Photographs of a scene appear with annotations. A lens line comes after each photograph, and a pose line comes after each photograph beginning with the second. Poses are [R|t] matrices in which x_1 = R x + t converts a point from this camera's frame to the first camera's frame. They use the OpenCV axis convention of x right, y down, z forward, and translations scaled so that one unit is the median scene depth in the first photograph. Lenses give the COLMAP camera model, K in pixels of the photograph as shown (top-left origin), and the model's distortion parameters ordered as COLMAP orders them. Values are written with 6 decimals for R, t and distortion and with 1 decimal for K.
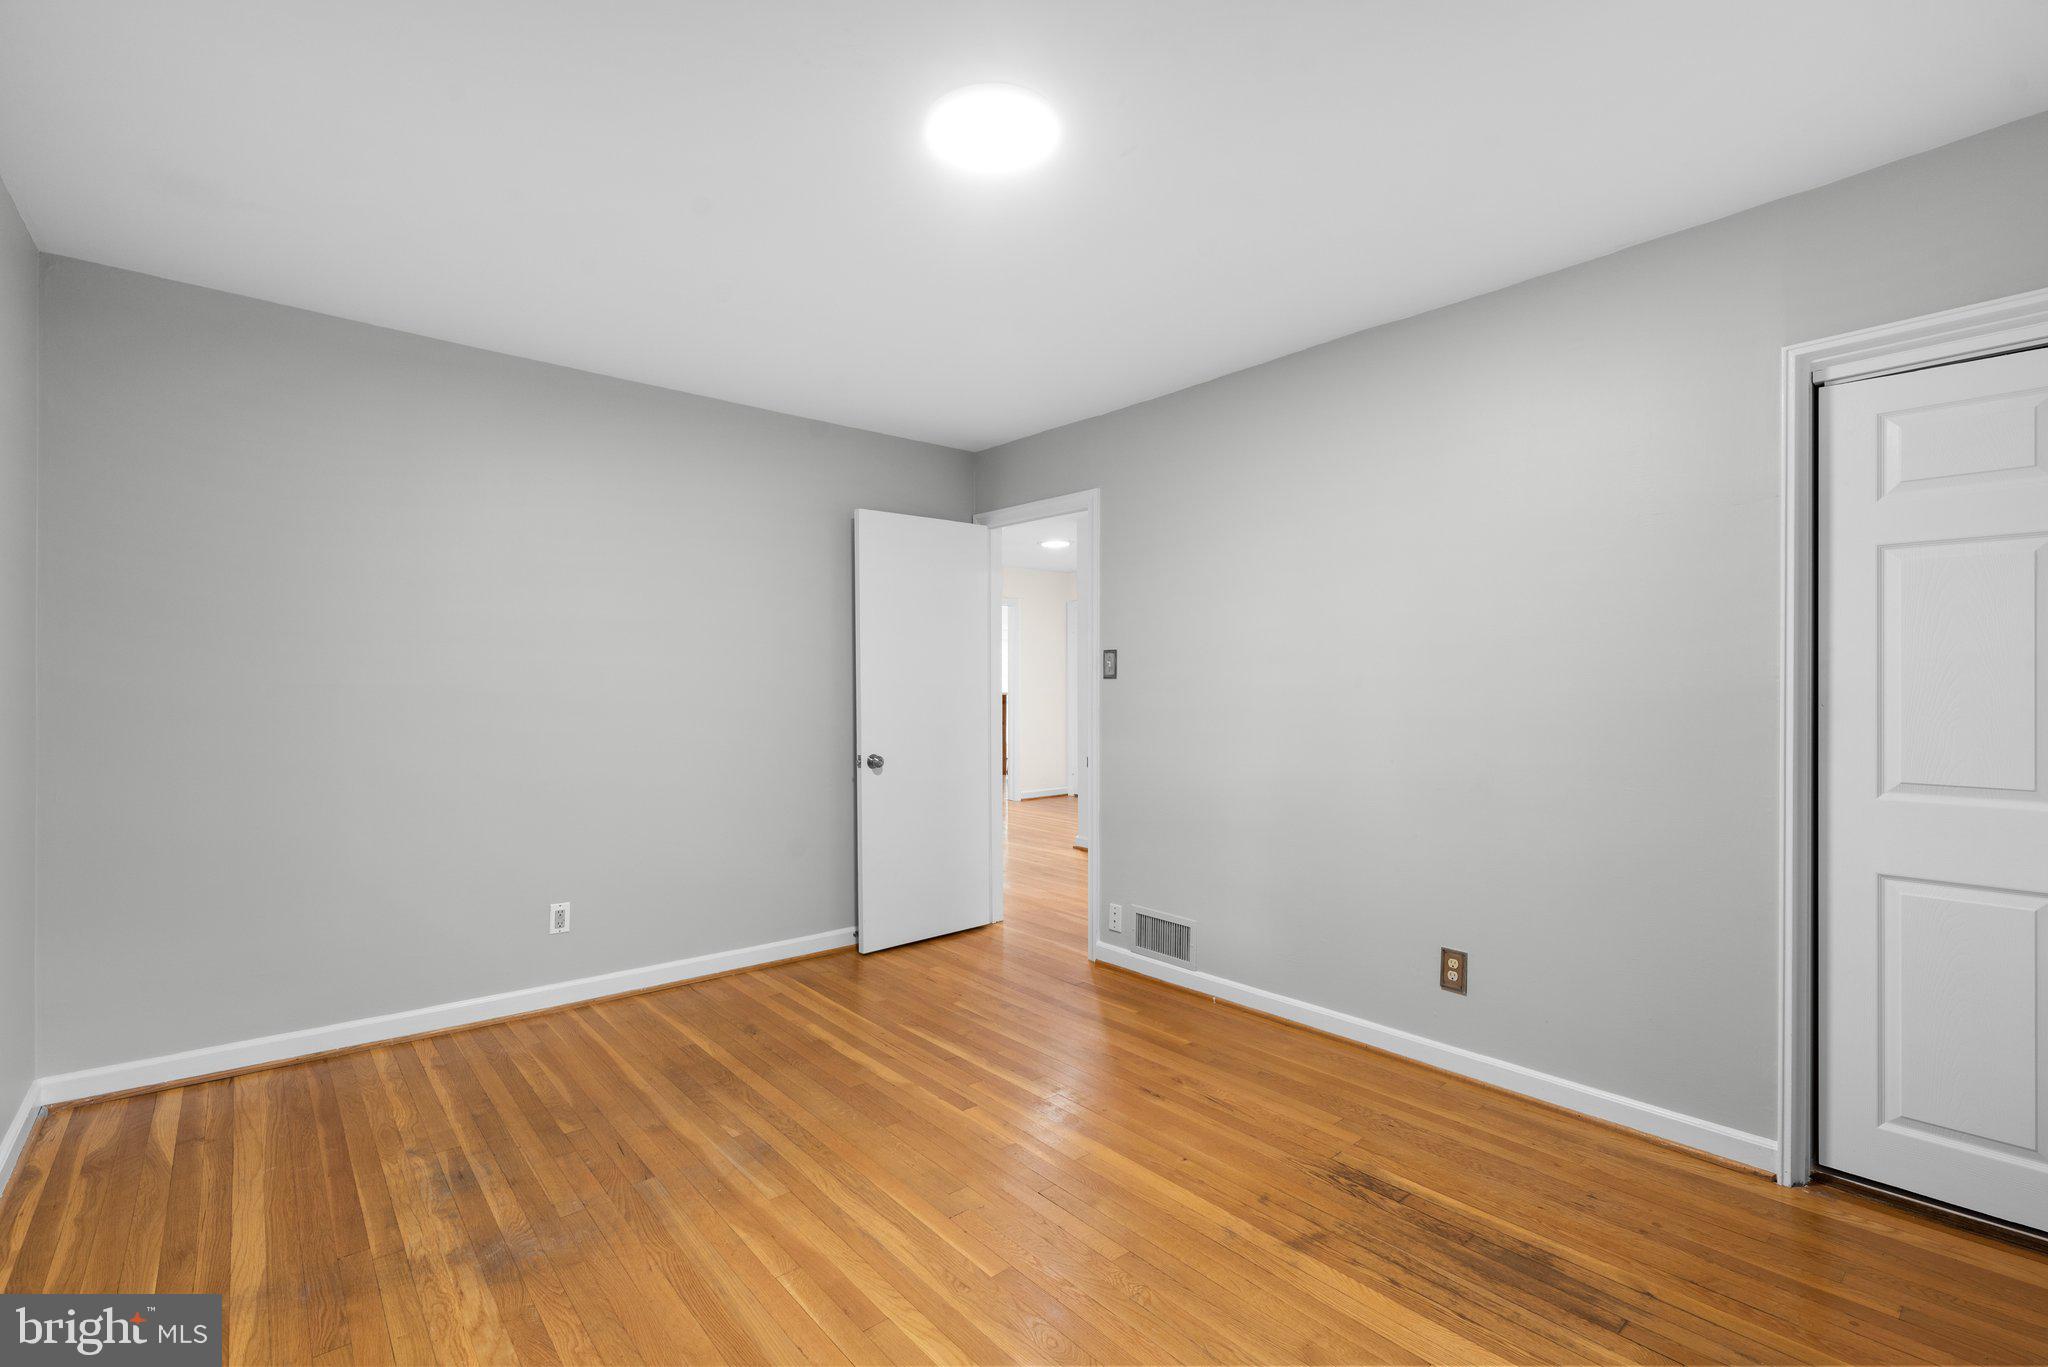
lens RADIAL K [[920.8, 0, 1024.7], [0, 920.8, 690.0], [0, 0, 1]] dist [0.004742, -0.002090]
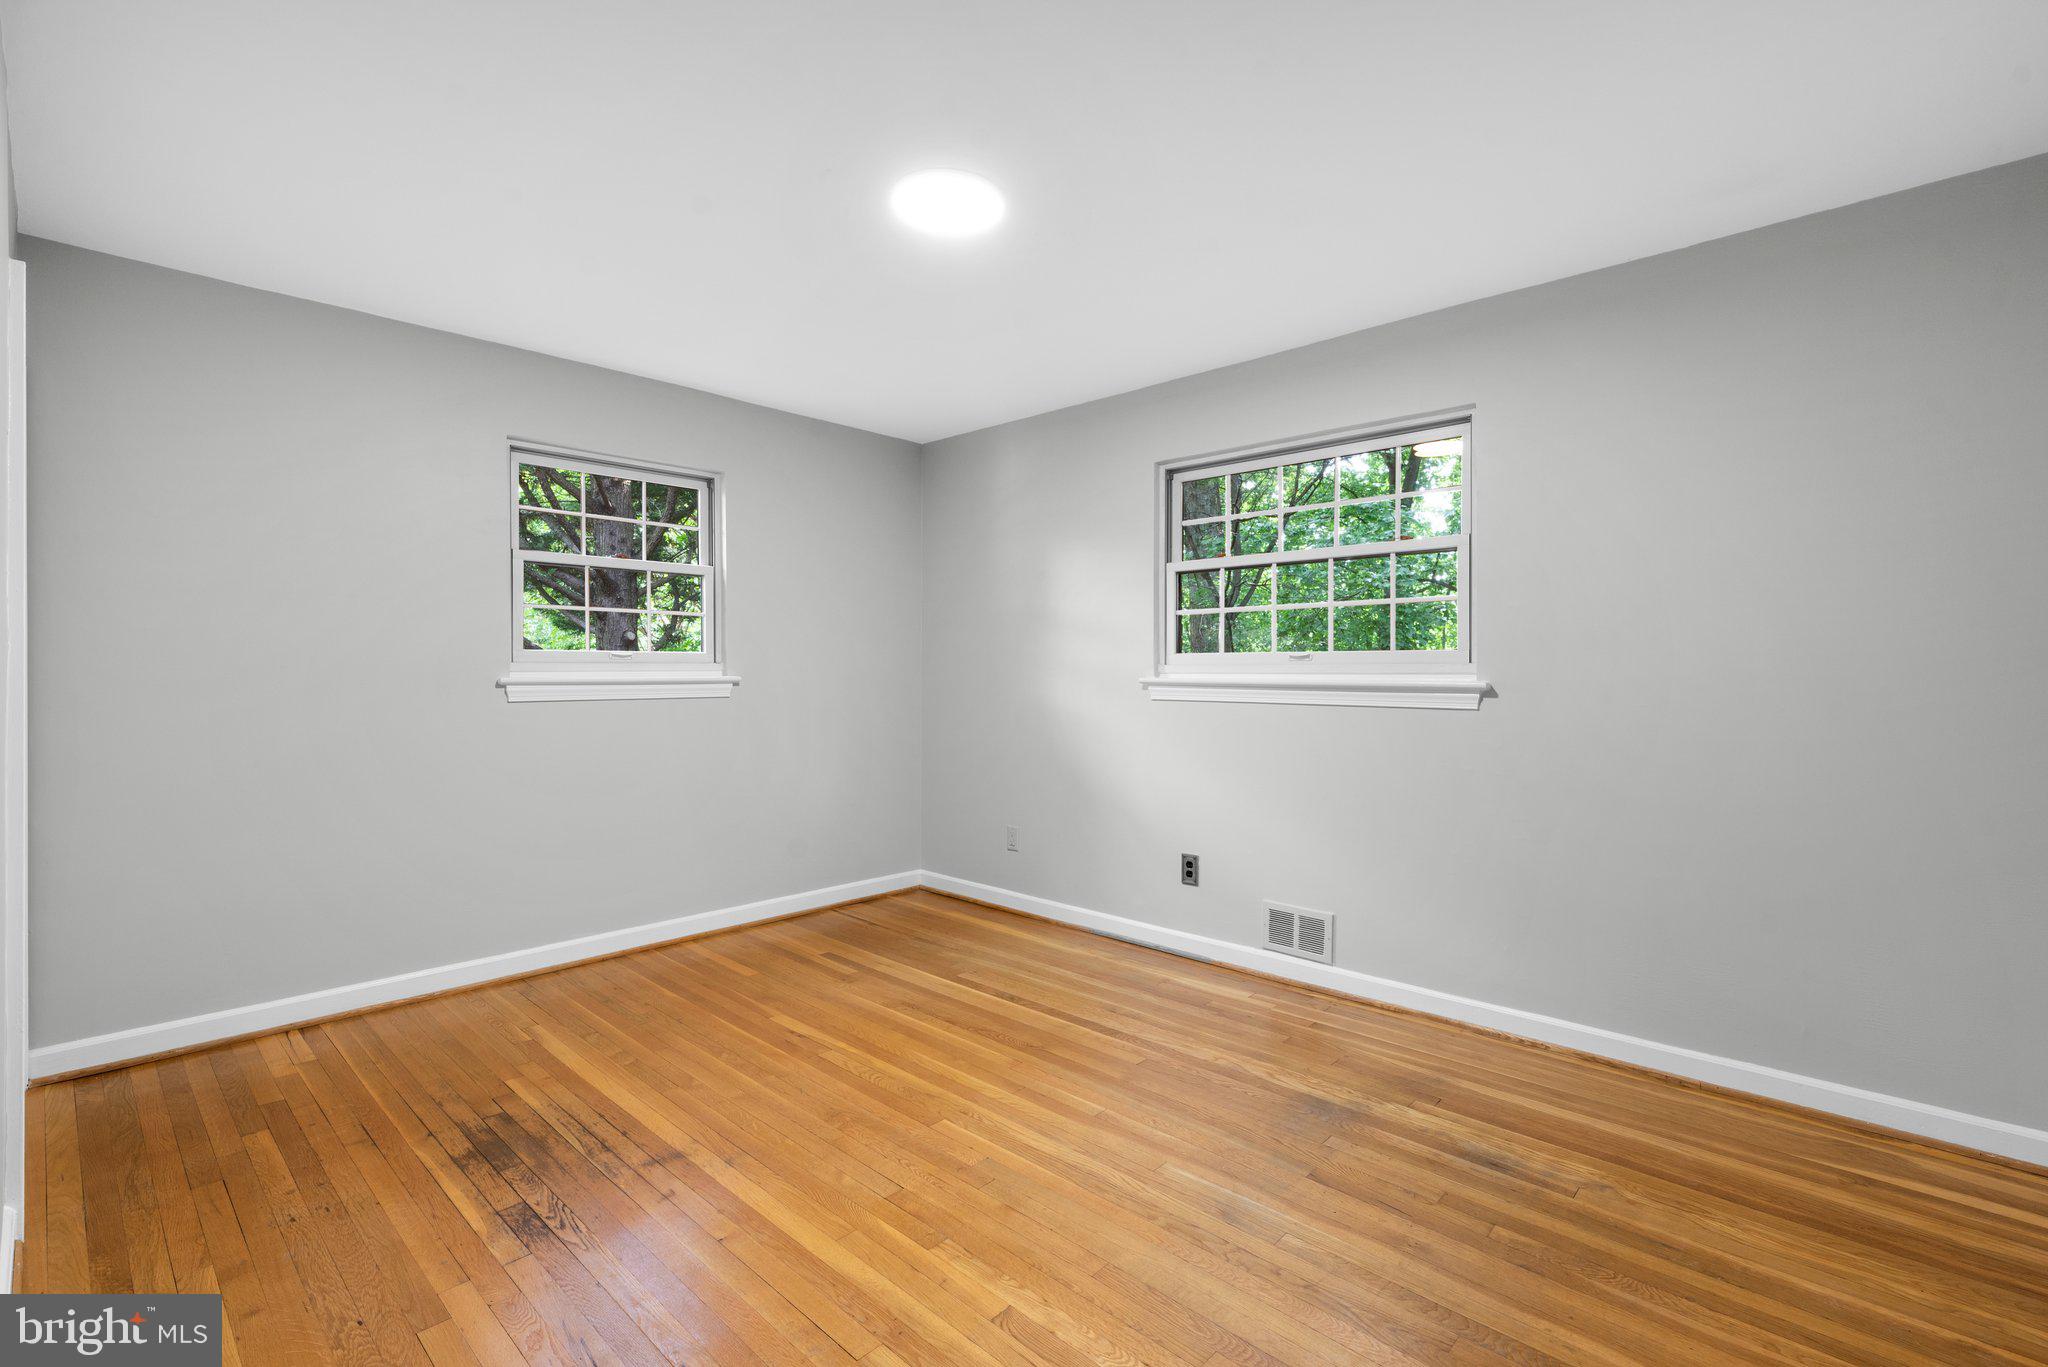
lens RADIAL K [[920.8, 0, 1021.3], [0, 920.8, 676.1], [0, 0, 1]] dist [0.004742, -0.002090]
pose [[-0.994473, -0.002111, -0.104967, -0.005981], [-0.003805, 0.999866, 0.015933, -0.008079], [0.104919, 0.016244, -0.994348, 2.101233]]
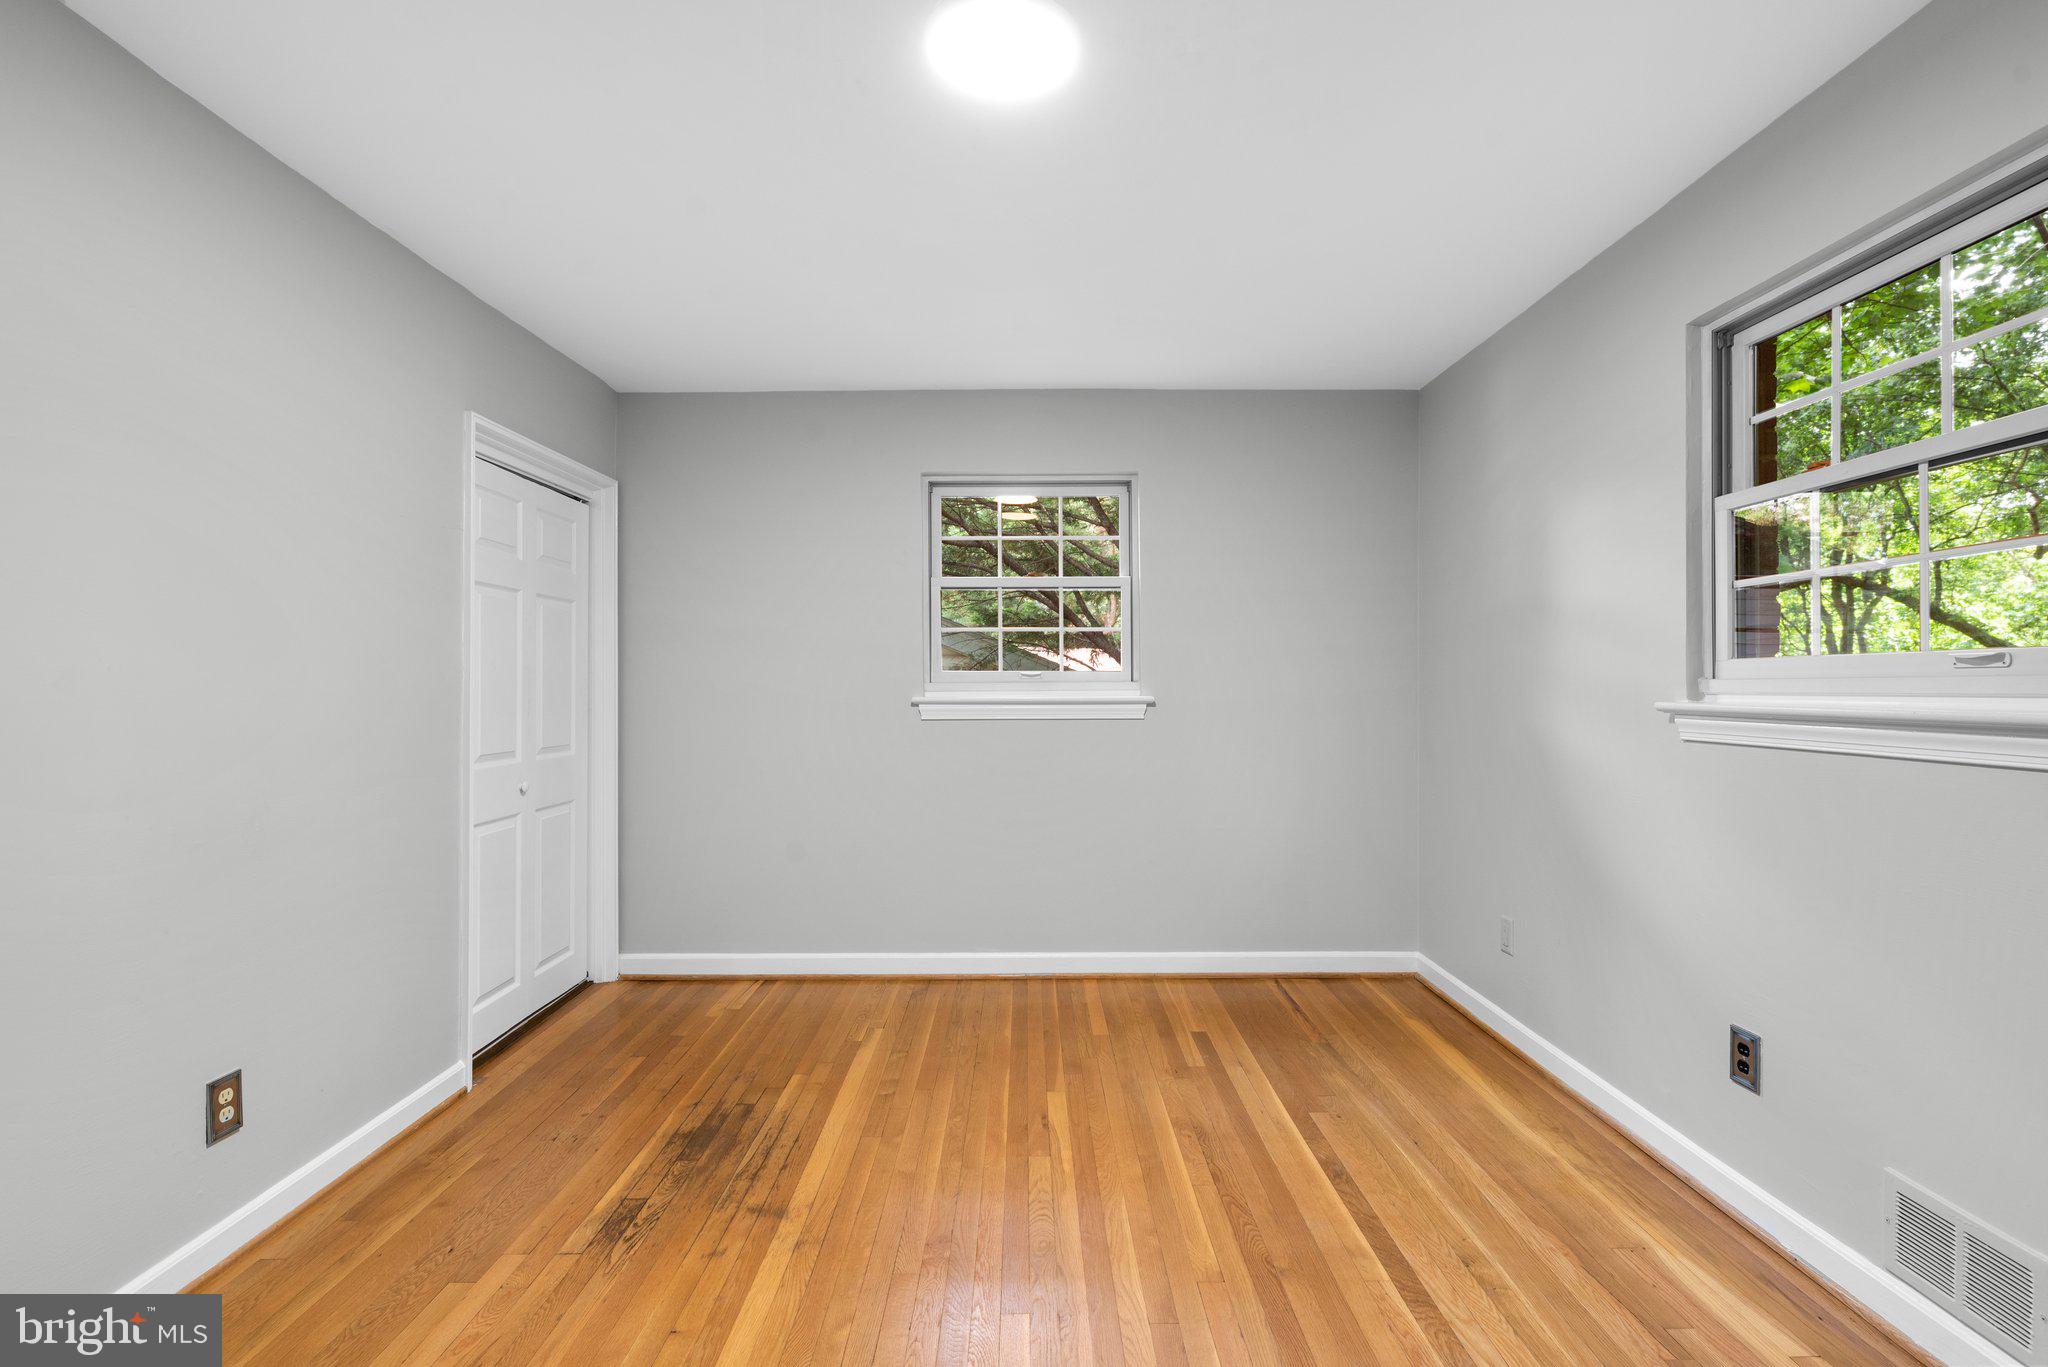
lens RADIAL K [[920.8, 0, 1027.6], [0, 920.8, 683.1], [0, 0, 1]] dist [0.004742, -0.002090]
pose [[-0.760498, 0.002890, 0.649334, -0.592836], [0.008050, 0.999955, 0.004977, -0.009313], [-0.649291, 0.009012, -0.760487, 1.567948]]
